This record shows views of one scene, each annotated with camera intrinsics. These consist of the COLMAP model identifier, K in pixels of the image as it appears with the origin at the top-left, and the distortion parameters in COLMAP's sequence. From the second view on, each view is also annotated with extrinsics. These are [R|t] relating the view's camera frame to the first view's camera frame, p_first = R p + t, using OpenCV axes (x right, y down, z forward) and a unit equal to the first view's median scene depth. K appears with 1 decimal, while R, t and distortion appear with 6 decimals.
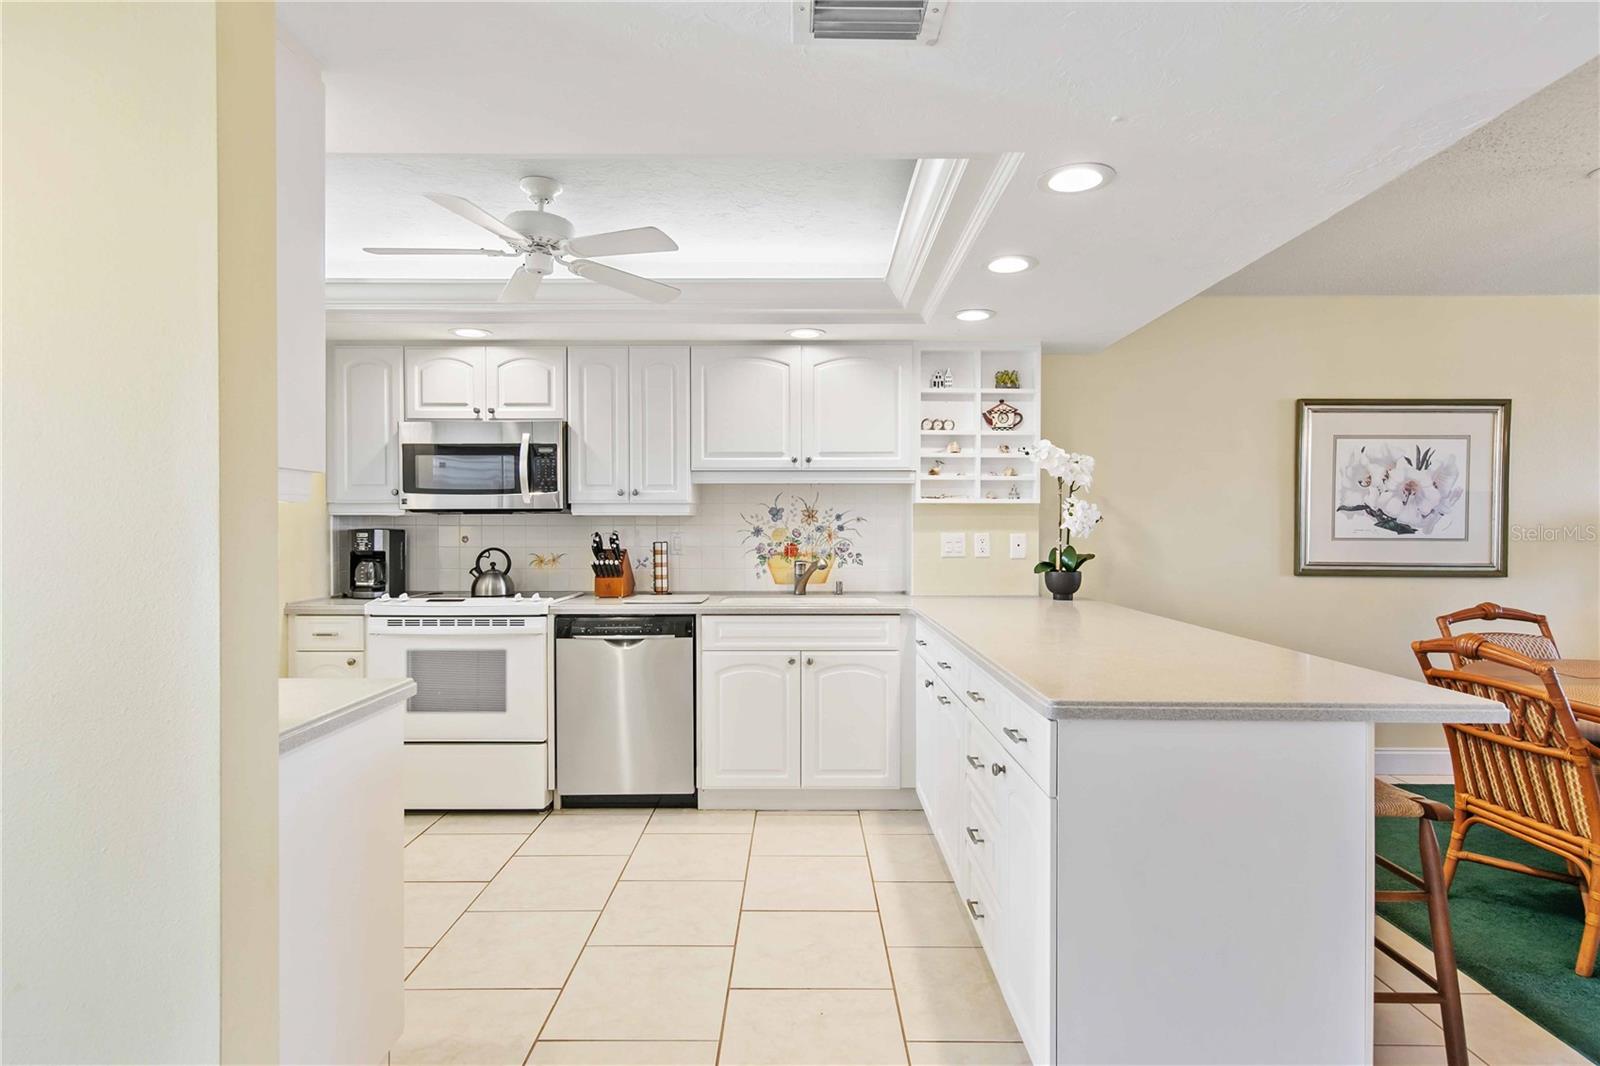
lens RADIAL K [[838.0, 0, 803.6], [0, 838.0, 530.5], [0, 0, 1]] dist [-0.000140, -0.000033]
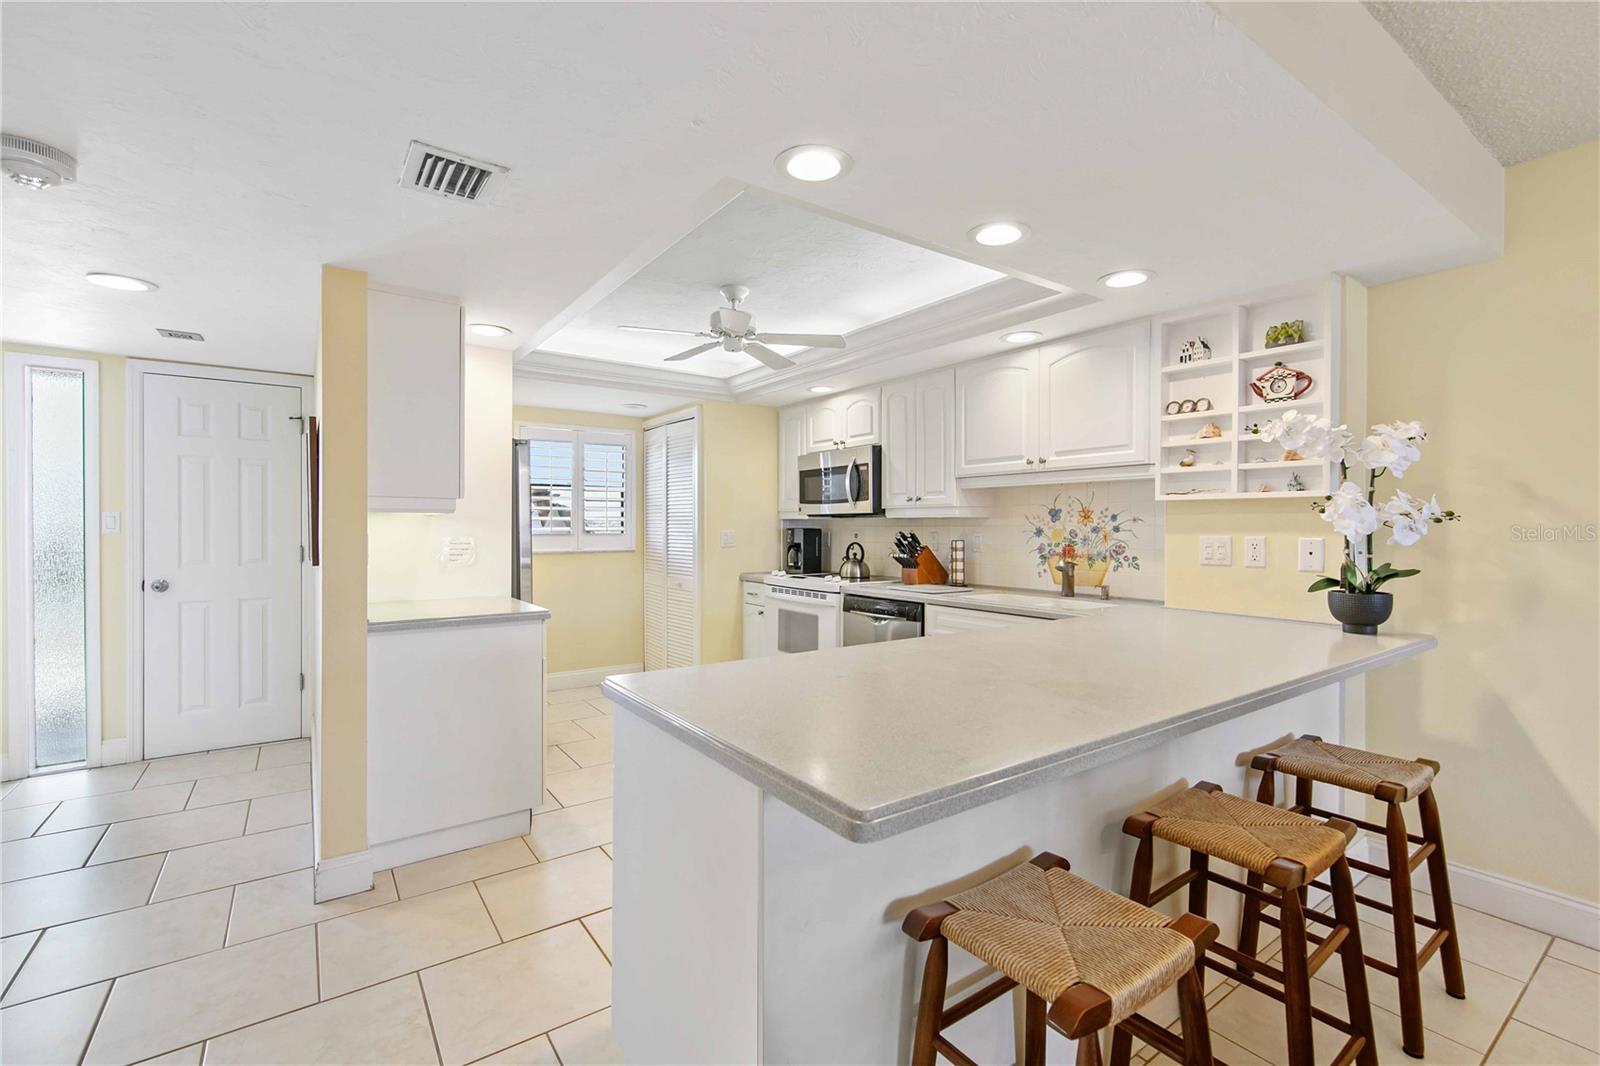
lens RADIAL K [[699.1, 0, 799.3], [0, 699.1, 531.8], [0, 0, 1]] dist [0.001052, -0.000109]
pose [[0.573340, 0.007897, -0.819280, 0.511230], [-0.007518, 0.999962, 0.004377, -0.000670], [0.819283, 0.003650, 0.573377, 0.276373]]
